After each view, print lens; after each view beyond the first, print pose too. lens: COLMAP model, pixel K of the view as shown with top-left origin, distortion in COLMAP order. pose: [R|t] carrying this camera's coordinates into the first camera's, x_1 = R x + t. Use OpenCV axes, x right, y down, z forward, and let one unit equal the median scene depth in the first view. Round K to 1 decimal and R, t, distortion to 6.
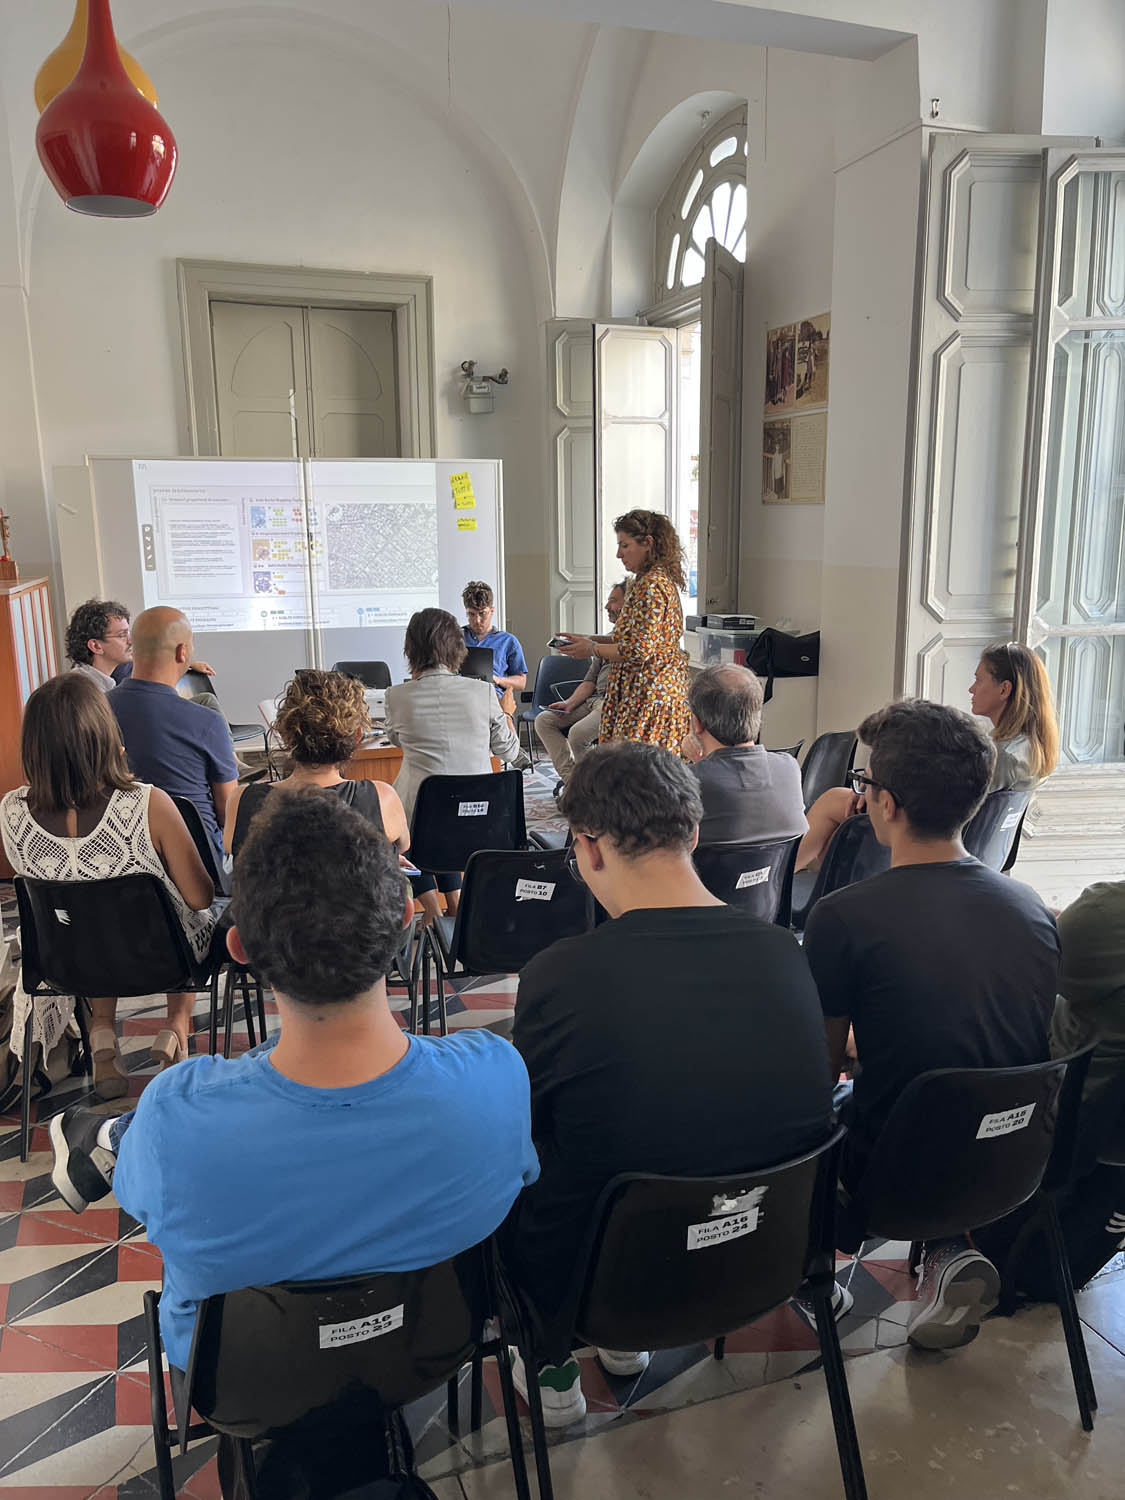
lens RADIAL K [[1132.1, 0, 566.1], [0, 1132.1, 746.1], [0, 0, 1]] dist [0.033803, -0.043037]
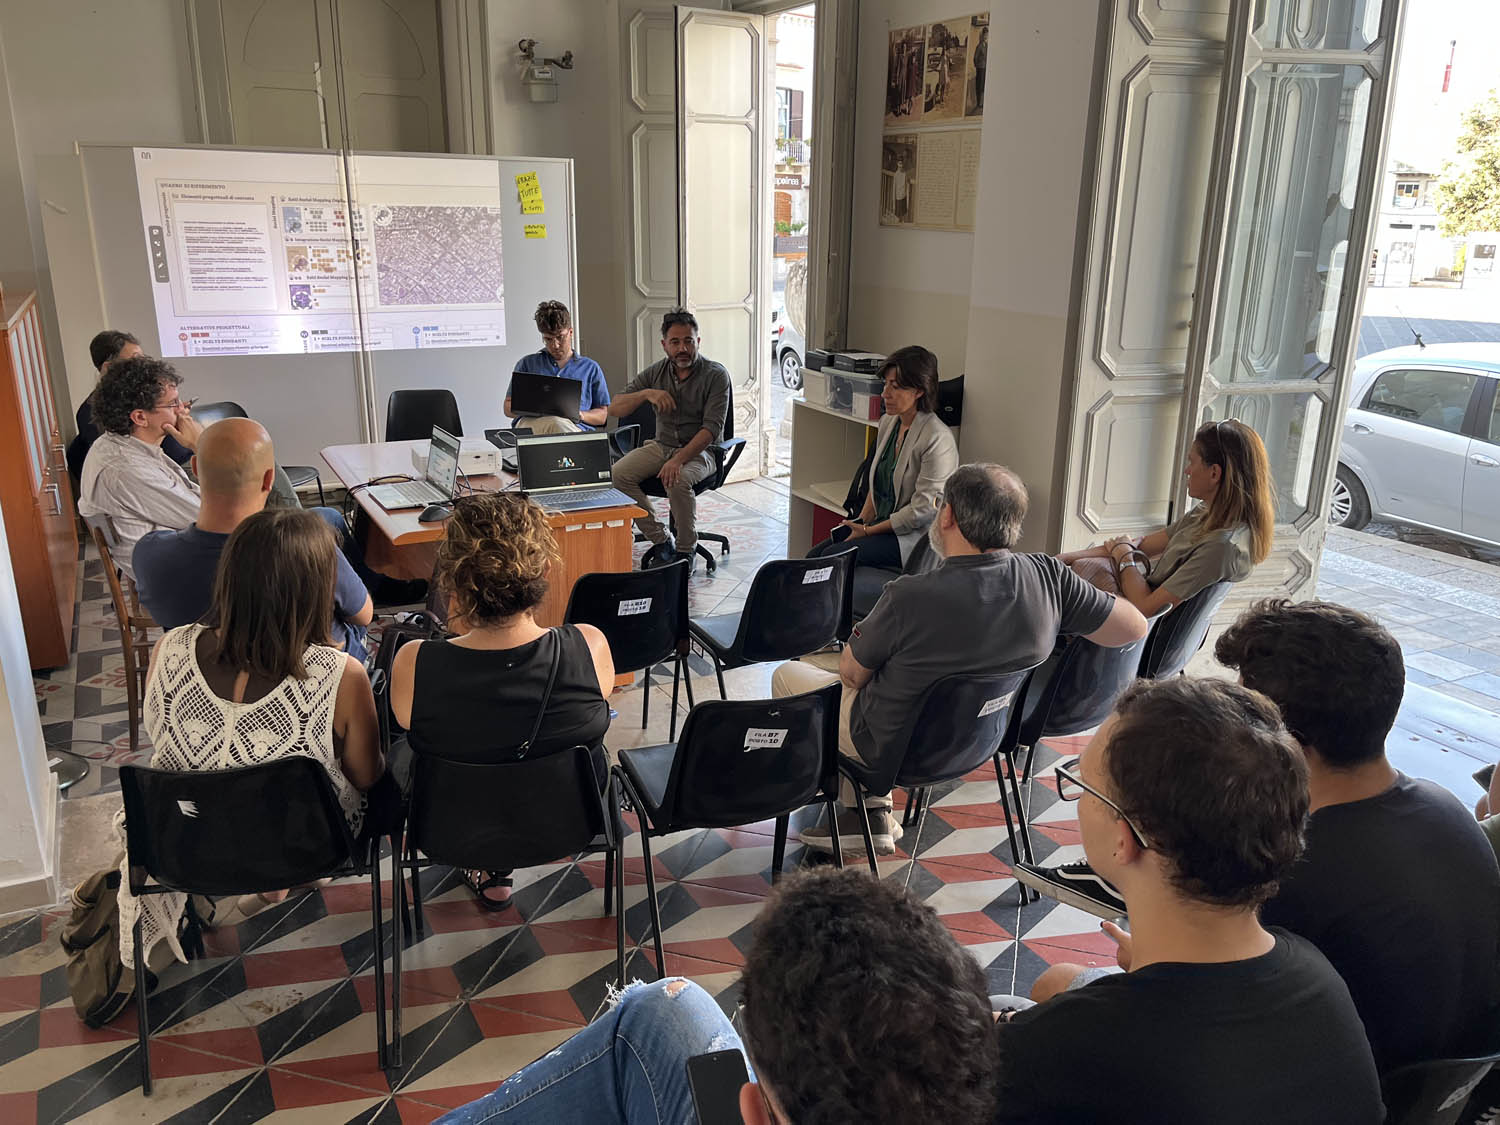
lens RADIAL K [[1132.1, 0, 760.8], [0, 1132.1, 559.0], [0, 0, 1]] dist [0.033803, -0.043037]
pose [[0.986812, -0.022493, 0.160298, -0.067266], [0.004719, 0.993875, 0.110412, -0.041531], [-0.161800, -0.108200, 0.980874, 0.071913]]
